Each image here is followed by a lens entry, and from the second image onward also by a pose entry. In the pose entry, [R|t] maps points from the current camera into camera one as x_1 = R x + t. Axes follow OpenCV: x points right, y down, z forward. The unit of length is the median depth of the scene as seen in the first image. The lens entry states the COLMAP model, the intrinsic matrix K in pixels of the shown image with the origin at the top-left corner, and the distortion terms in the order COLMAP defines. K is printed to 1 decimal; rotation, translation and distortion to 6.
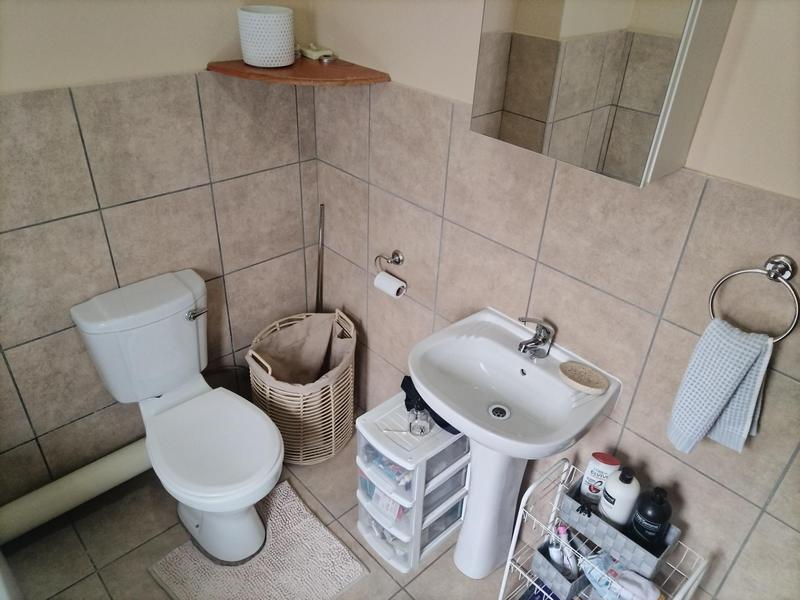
lens RADIAL K [[592.5, 0, 400.5], [0, 592.5, 303.2], [0, 0, 1]] dist [0.037263, -0.033103]
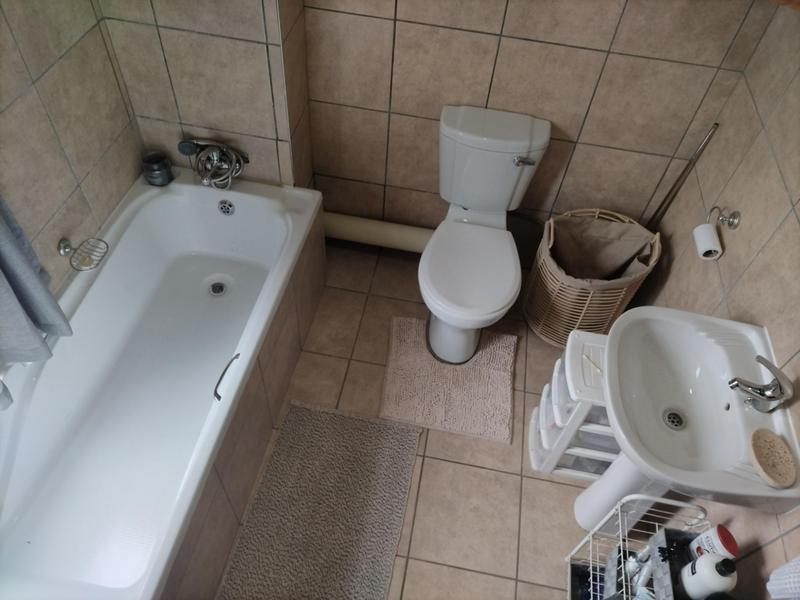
lens RADIAL K [[592.5, 0, 403.1], [0, 592.5, 300.9], [0, 0, 1]] dist [0.037263, -0.033103]
pose [[0.610061, 0.615436, -0.499063, 0.218525], [-0.464984, 0.788061, 0.403422, -0.117032], [0.641573, -0.014055, 0.766933, 0.021142]]
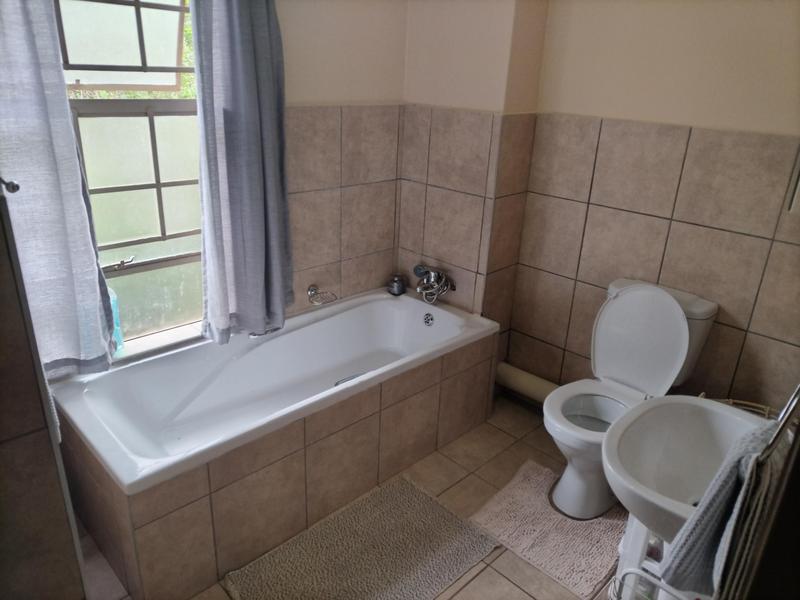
lens RADIAL K [[592.5, 0, 399.0], [0, 592.5, 304.9], [0, 0, 1]] dist [0.037263, -0.033103]
pose [[0.035297, 0.335525, -0.941370, 0.700328], [-0.572355, 0.778962, 0.256179, -0.002636], [0.819246, 0.529755, 0.219534, 0.280758]]
